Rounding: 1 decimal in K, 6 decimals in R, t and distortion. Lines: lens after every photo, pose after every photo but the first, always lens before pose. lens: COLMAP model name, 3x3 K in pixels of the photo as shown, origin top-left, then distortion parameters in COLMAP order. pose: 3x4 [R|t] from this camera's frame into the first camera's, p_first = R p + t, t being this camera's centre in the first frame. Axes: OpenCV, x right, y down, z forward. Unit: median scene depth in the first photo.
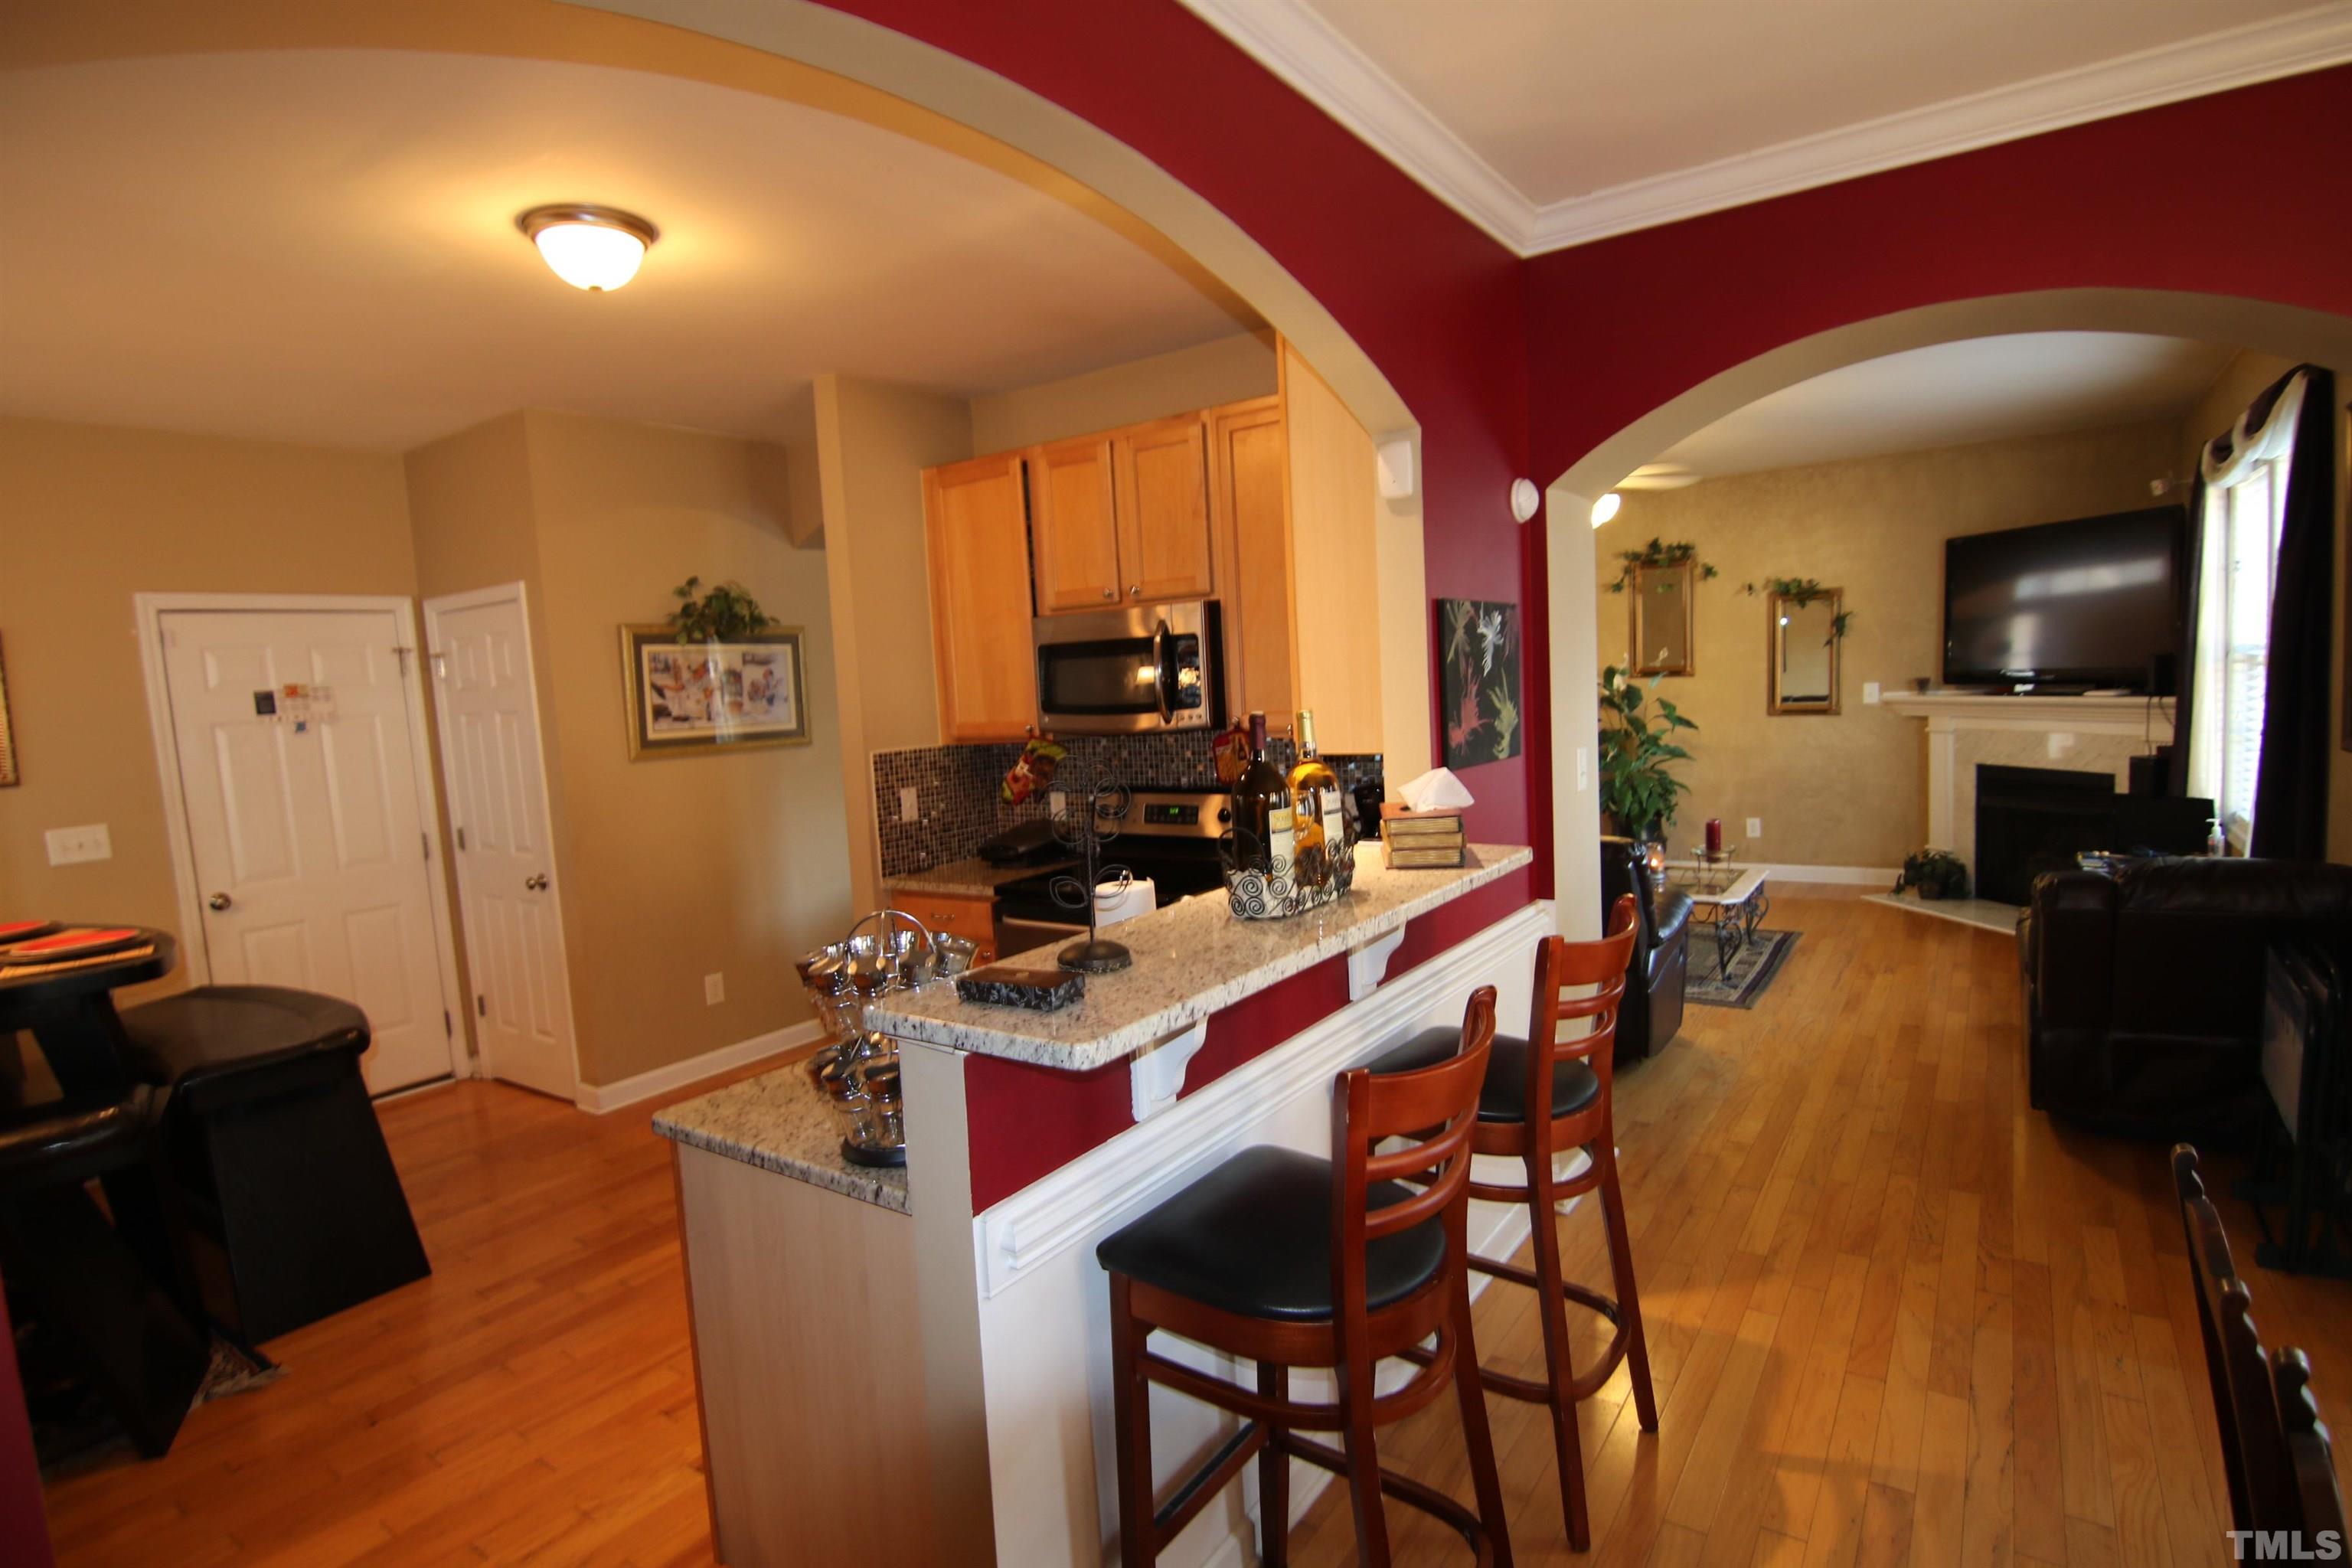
lens RADIAL K [[1184.7, 0, 1179.8], [0, 1184.7, 789.3], [0, 0, 1]] dist [-0.012727, -0.009359]
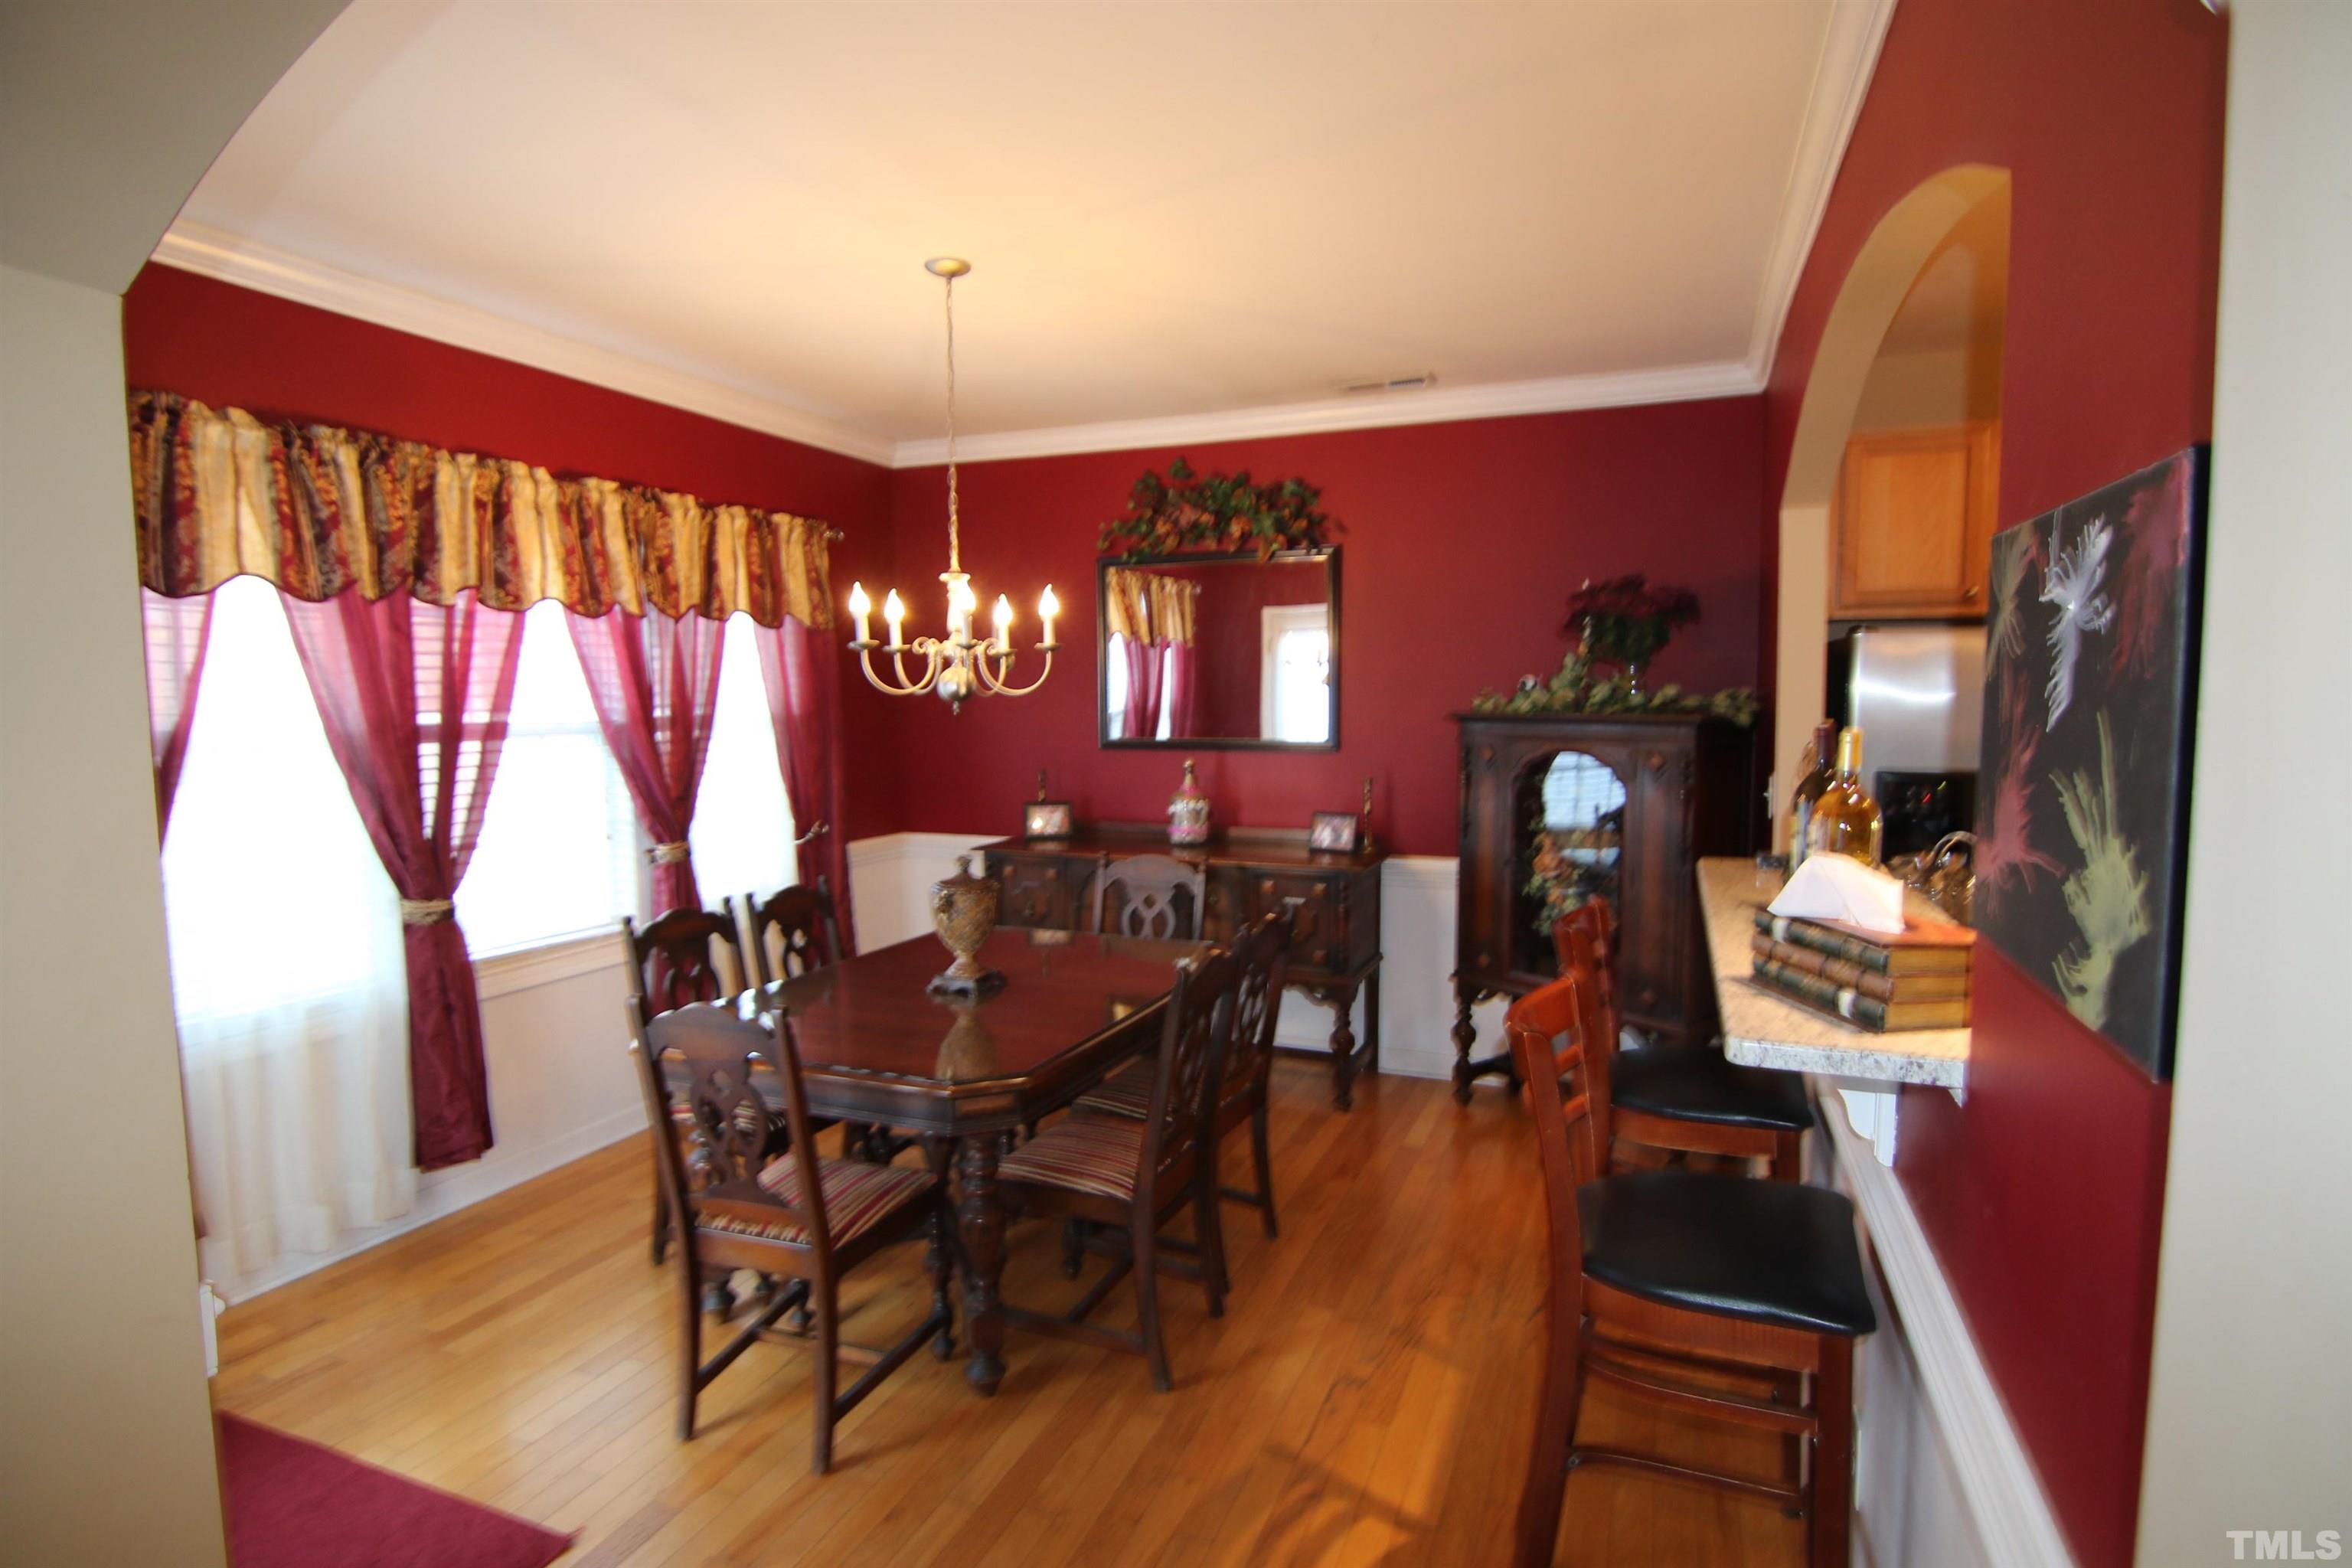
lens RADIAL K [[1184.7, 0, 1186.7], [0, 1184.7, 803.7], [0, 0, 1]] dist [-0.012727, -0.009359]
pose [[-0.973955, 0.084895, -0.210251, 0.343468], [0.042487, 0.979169, 0.198554, -0.091790], [0.222727, 0.184449, -0.957273, 0.768504]]
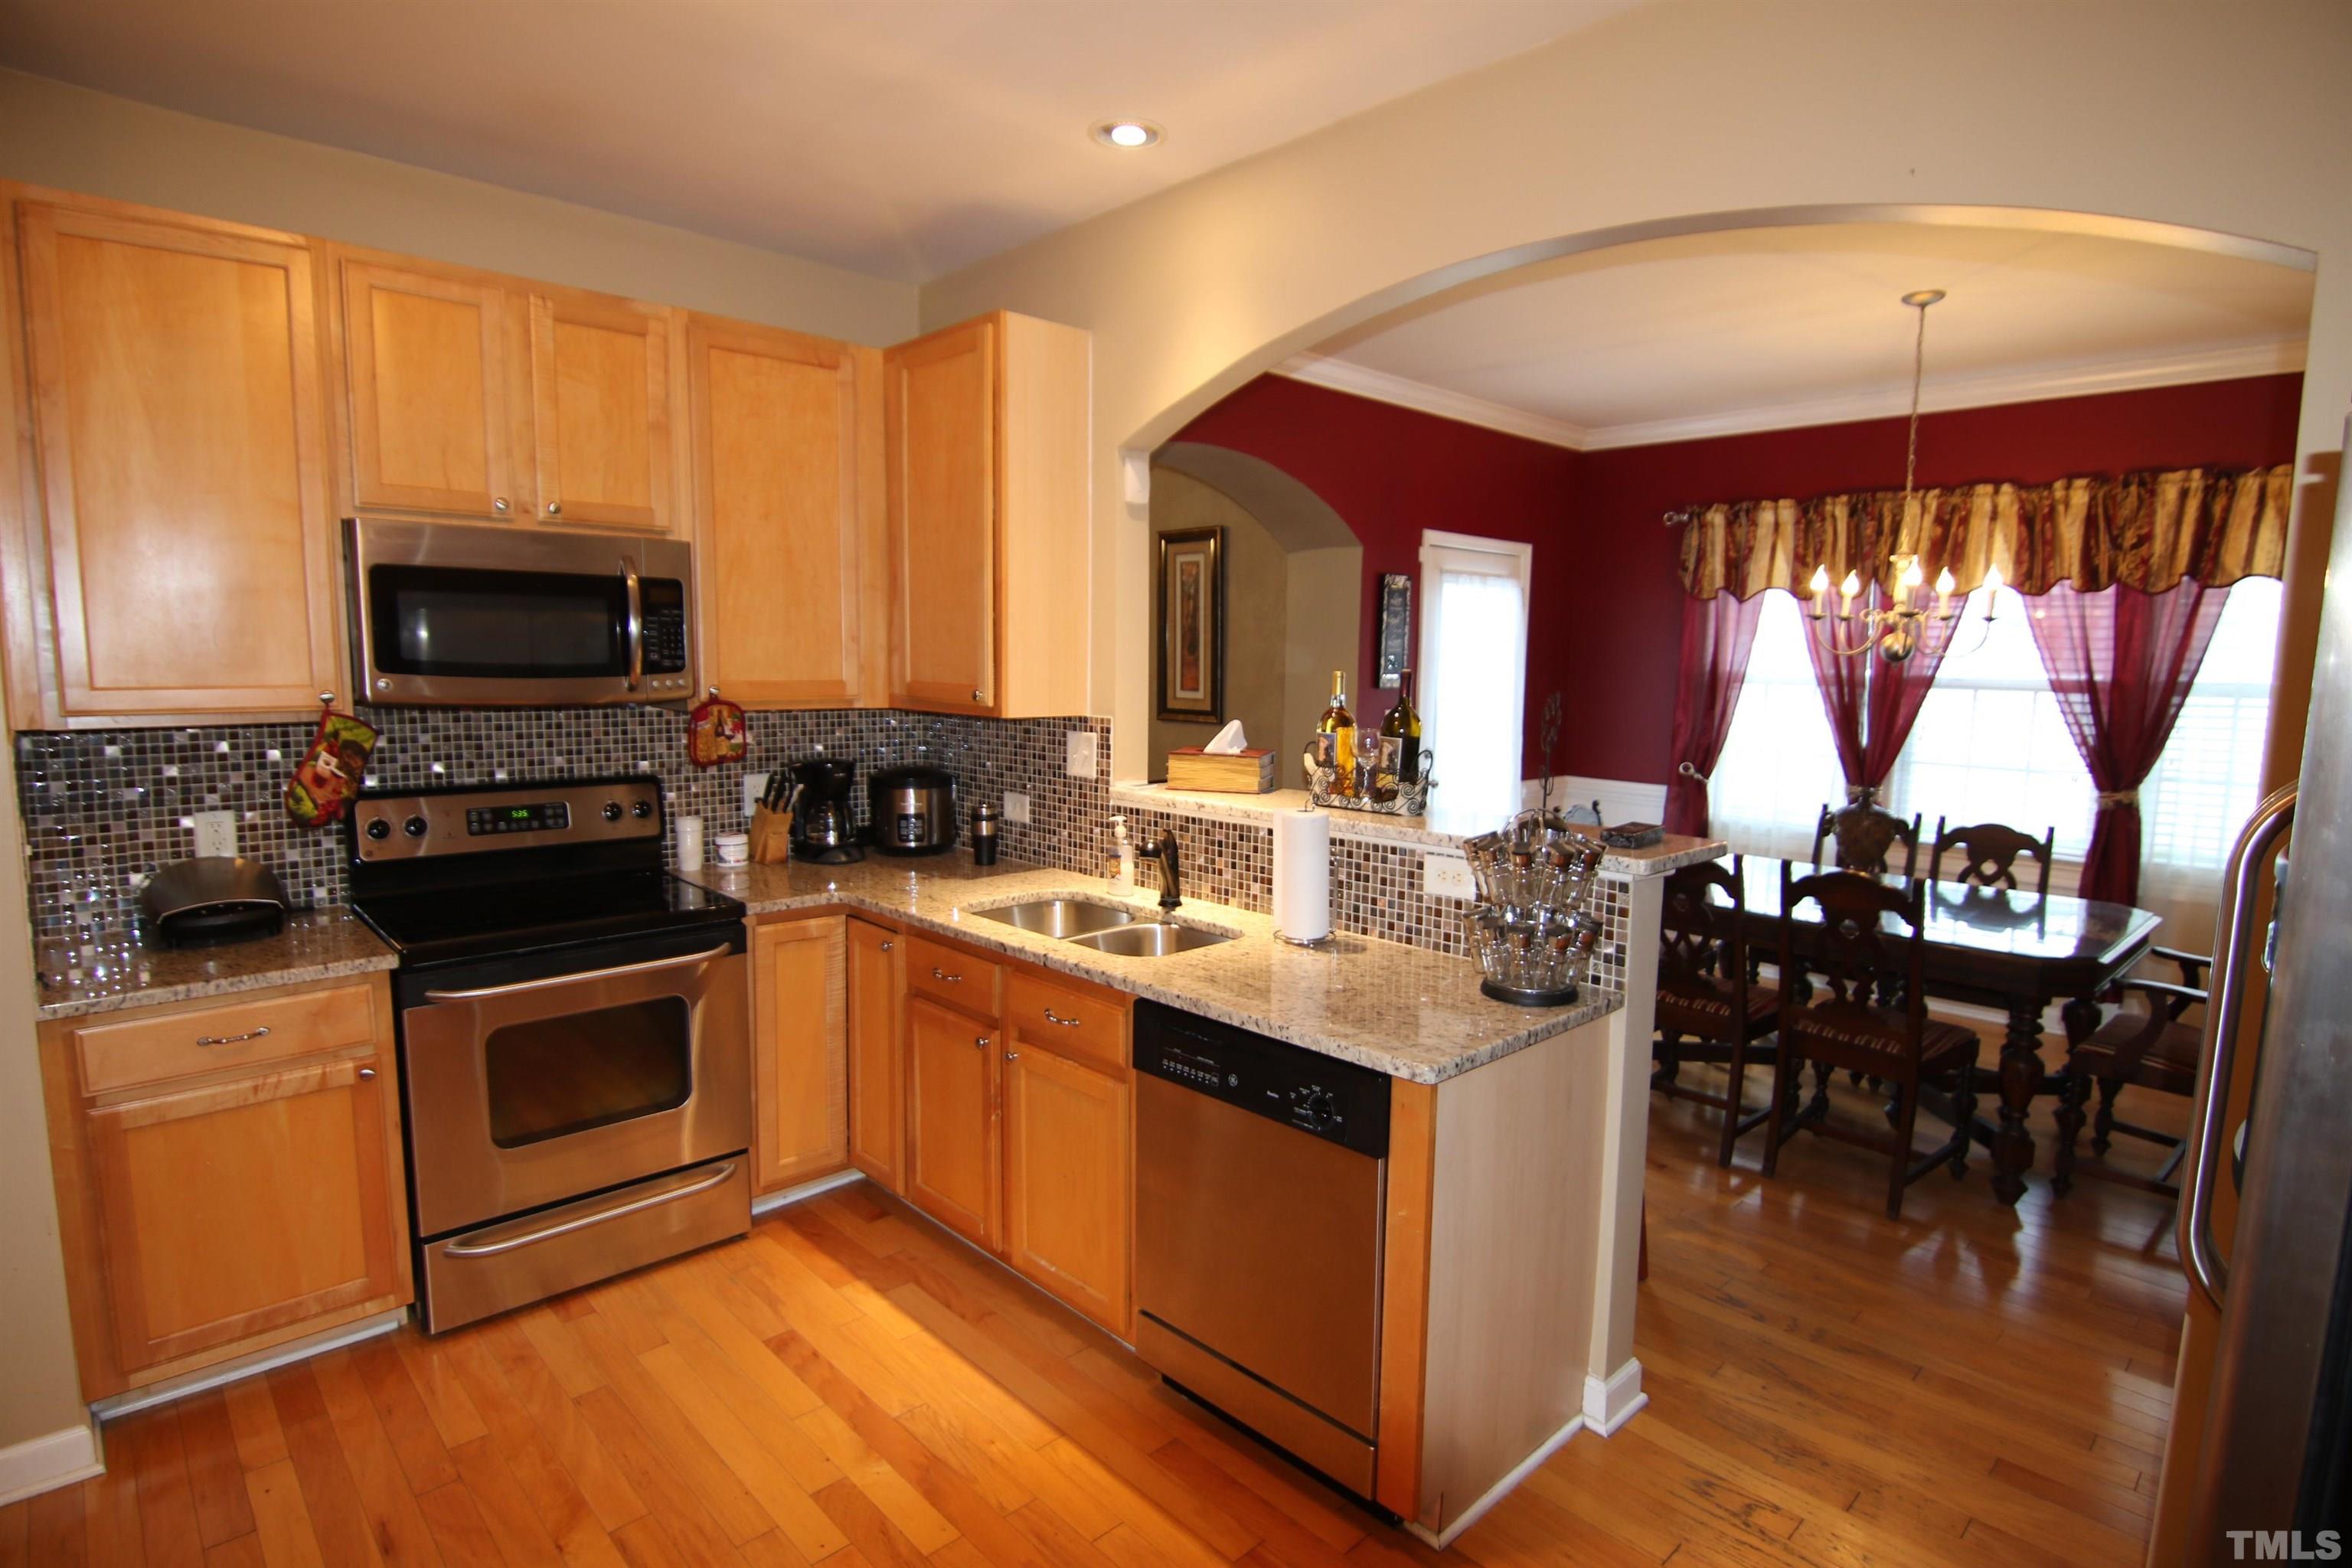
lens RADIAL K [[1184.7, 0, 1180.8], [0, 1184.7, 799.3], [0, 0, 1]] dist [-0.012727, -0.009359]
pose [[0.199182, -0.061411, 0.978036, -0.566004], [0.067524, 0.996523, 0.048820, 0.000743], [-0.977633, 0.056317, 0.202636, 0.401316]]
